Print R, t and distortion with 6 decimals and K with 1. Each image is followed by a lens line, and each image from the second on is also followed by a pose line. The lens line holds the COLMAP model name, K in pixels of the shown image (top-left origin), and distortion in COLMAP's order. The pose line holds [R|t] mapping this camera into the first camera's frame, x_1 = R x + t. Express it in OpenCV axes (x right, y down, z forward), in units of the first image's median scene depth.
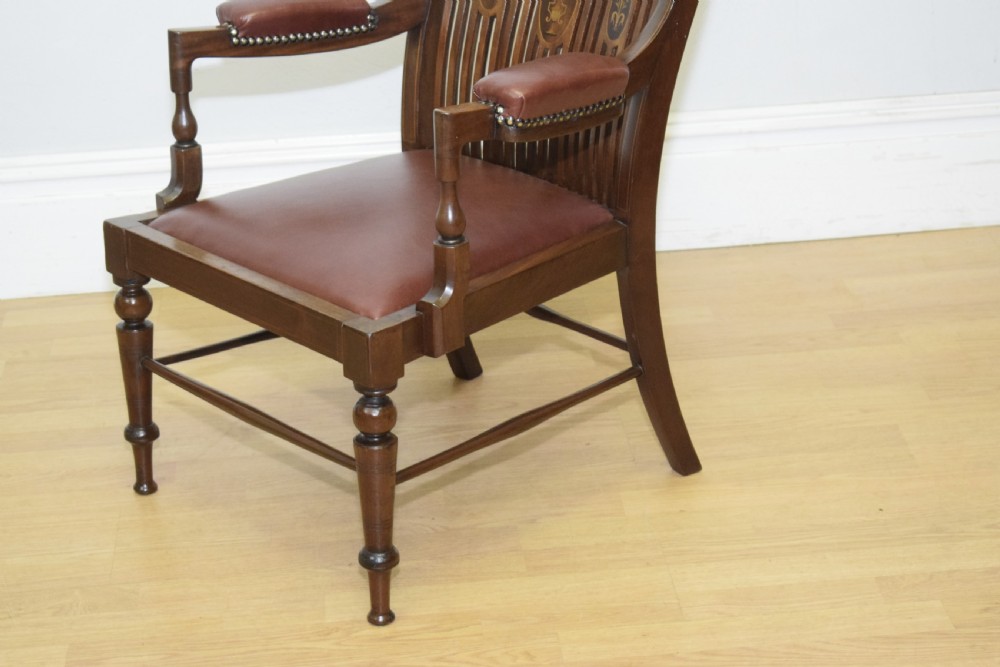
lens RADIAL K [[2259.2, 0, 500.0], [0, 2259.2, 333.5], [0, 0, 1]] dist [-0.034250, -0.063618]
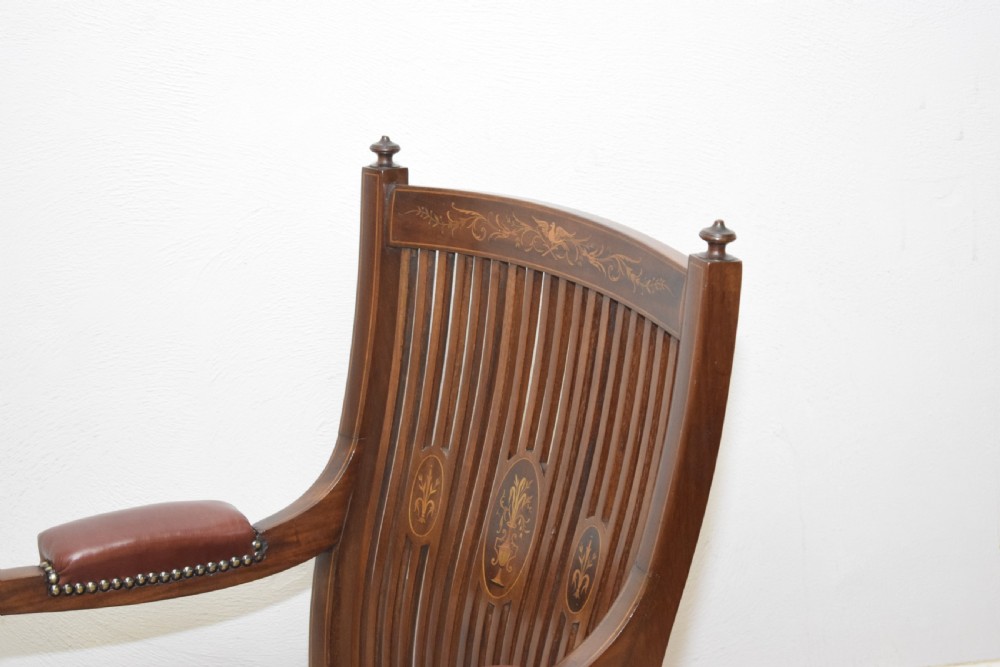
lens RADIAL K [[2259.2, 0, 500.0], [0, 2259.2, 333.5], [0, 0, 1]] dist [-0.034250, -0.063618]
pose [[0.995901, 0.007346, -0.090150, 0.089309], [-0.014633, 0.996652, -0.080440, -0.158746], [0.089257, 0.081429, 0.992674, 0.302542]]
